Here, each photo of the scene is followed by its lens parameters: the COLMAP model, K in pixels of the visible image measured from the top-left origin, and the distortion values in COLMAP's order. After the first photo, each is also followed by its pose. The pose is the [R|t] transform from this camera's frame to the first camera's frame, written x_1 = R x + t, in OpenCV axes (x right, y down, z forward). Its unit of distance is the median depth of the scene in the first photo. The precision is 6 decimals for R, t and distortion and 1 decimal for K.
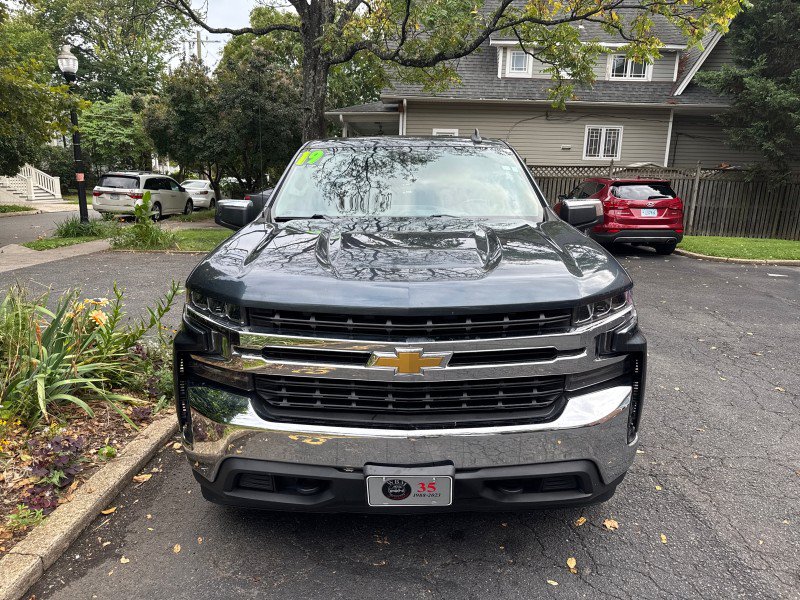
lens RADIAL K [[567.5, 0, 394.9], [0, 567.5, 304.6], [0, 0, 1]] dist [0.006294, -0.005309]
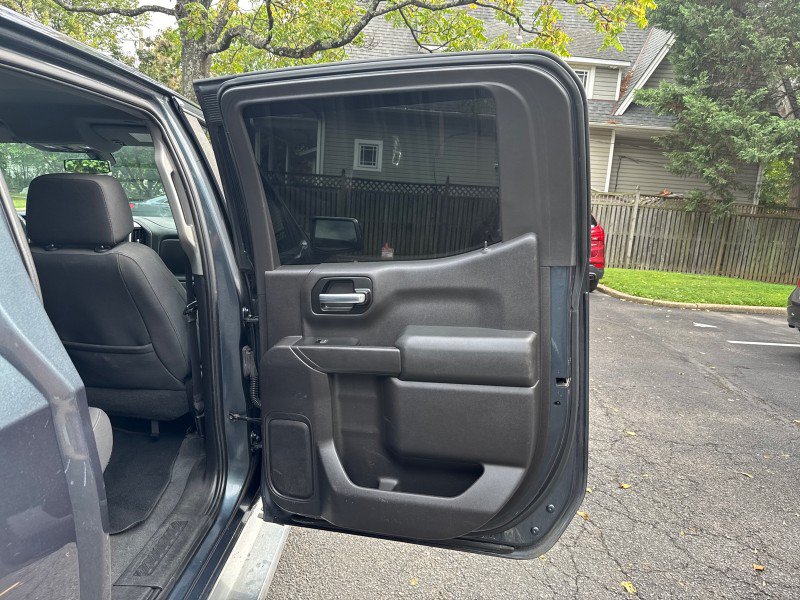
lens RADIAL K [[565.7, 0, 400.0], [0, 565.7, 300.0], [0, 0, 1]] dist [0.056795, -0.072809]
pose [[0.997948, 0.030321, 0.056403, 0.106953], [-0.028220, 0.998891, -0.037678, -0.025887], [-0.057483, 0.036009, 0.997697, 0.115778]]
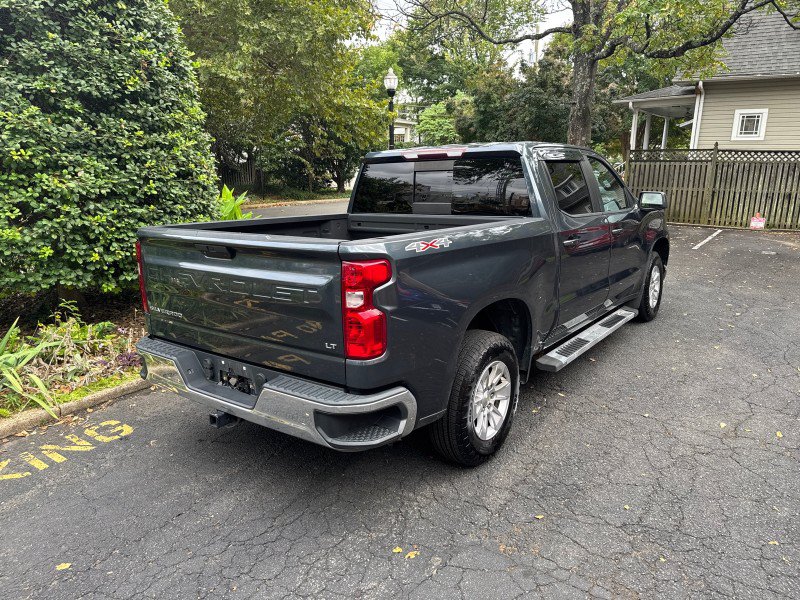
lens RADIAL K [[565.7, 0, 400.0], [0, 565.7, 300.0], [0, 0, 1]] dist [0.056795, -0.072809]
pose [[0.838567, 0.110442, -0.533487, 0.154314], [-0.101111, 0.993774, 0.046798, 0.003075], [0.535334, 0.014698, 0.844513, -0.060706]]
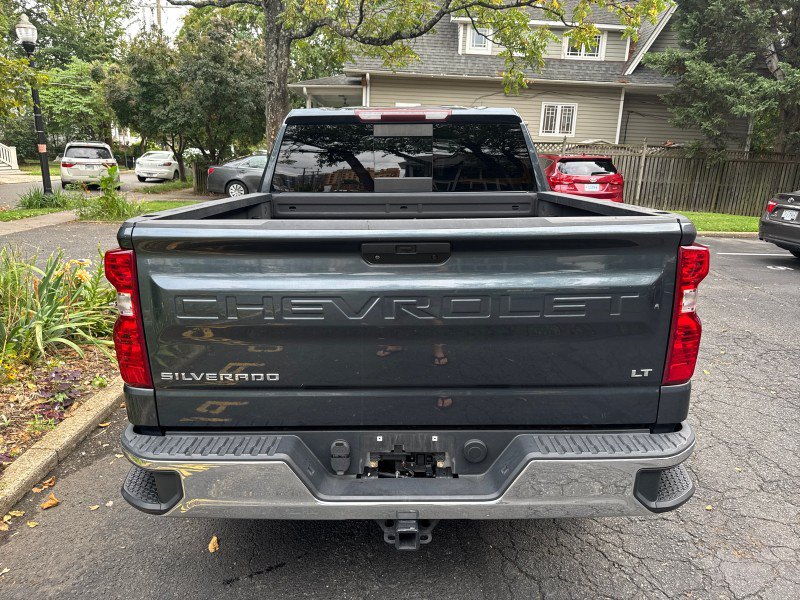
lens RADIAL K [[570.4, 0, 398.0], [0, 570.4, 303.9], [0, 0, 1]] dist [-0.000549, -0.001157]
pose [[0.998294, -0.005500, 0.058134, 0.011204], [0.002964, 0.999044, 0.043609, 0.006931], [-0.058318, -0.043362, 0.997356, -0.043921]]
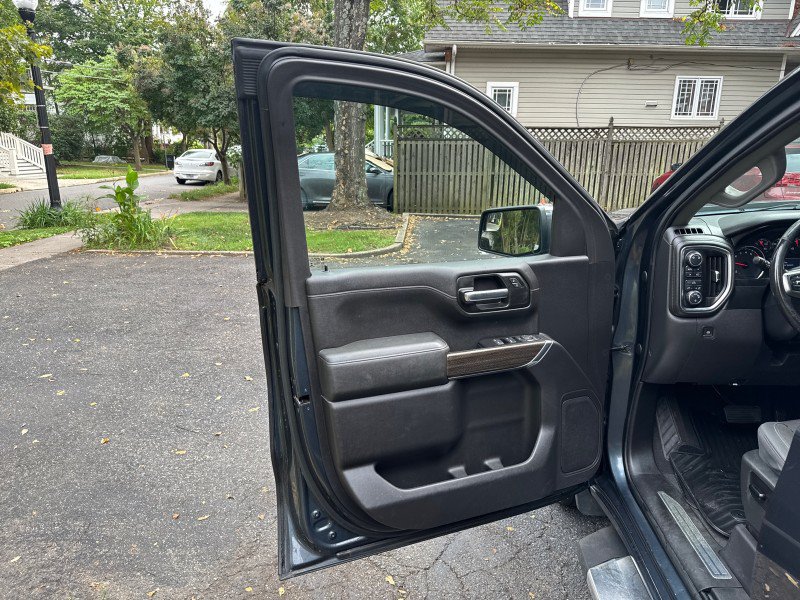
lens RADIAL K [[579.7, 0, 401.8], [0, 579.7, 298.4], [0, 0, 1]] dist [0.000962, -0.006464]
pose [[0.999895, -0.009958, -0.010521, -0.055251], [0.010387, 0.999080, 0.041616, -0.041166], [0.010097, -0.041721, 0.999078, 0.173973]]
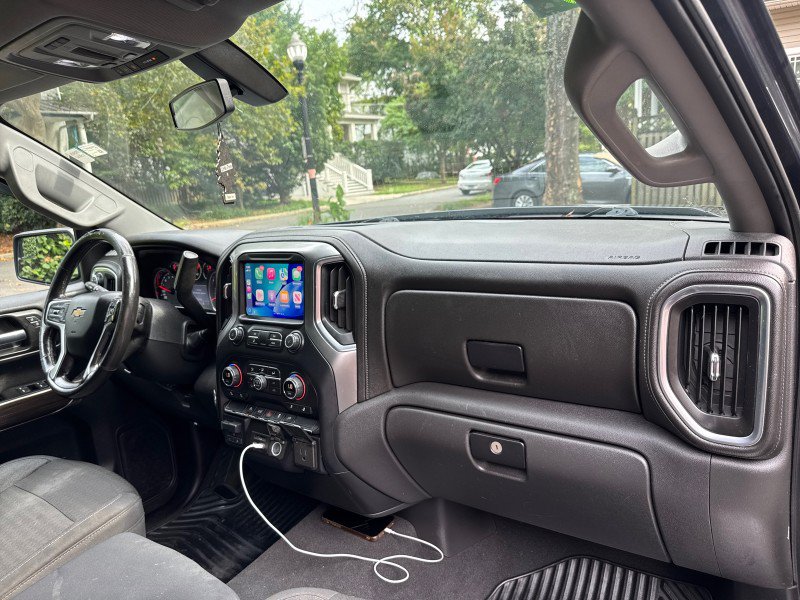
lens RADIAL K [[579.7, 0, 401.8], [0, 579.7, 298.4], [0, 0, 1]] dist [0.000962, -0.006464]
pose [[0.841392, 0.037350, -0.539132, 0.077761], [-0.021182, 0.999122, 0.036160, -0.049097], [0.540009, -0.019004, 0.841444, 0.236398]]
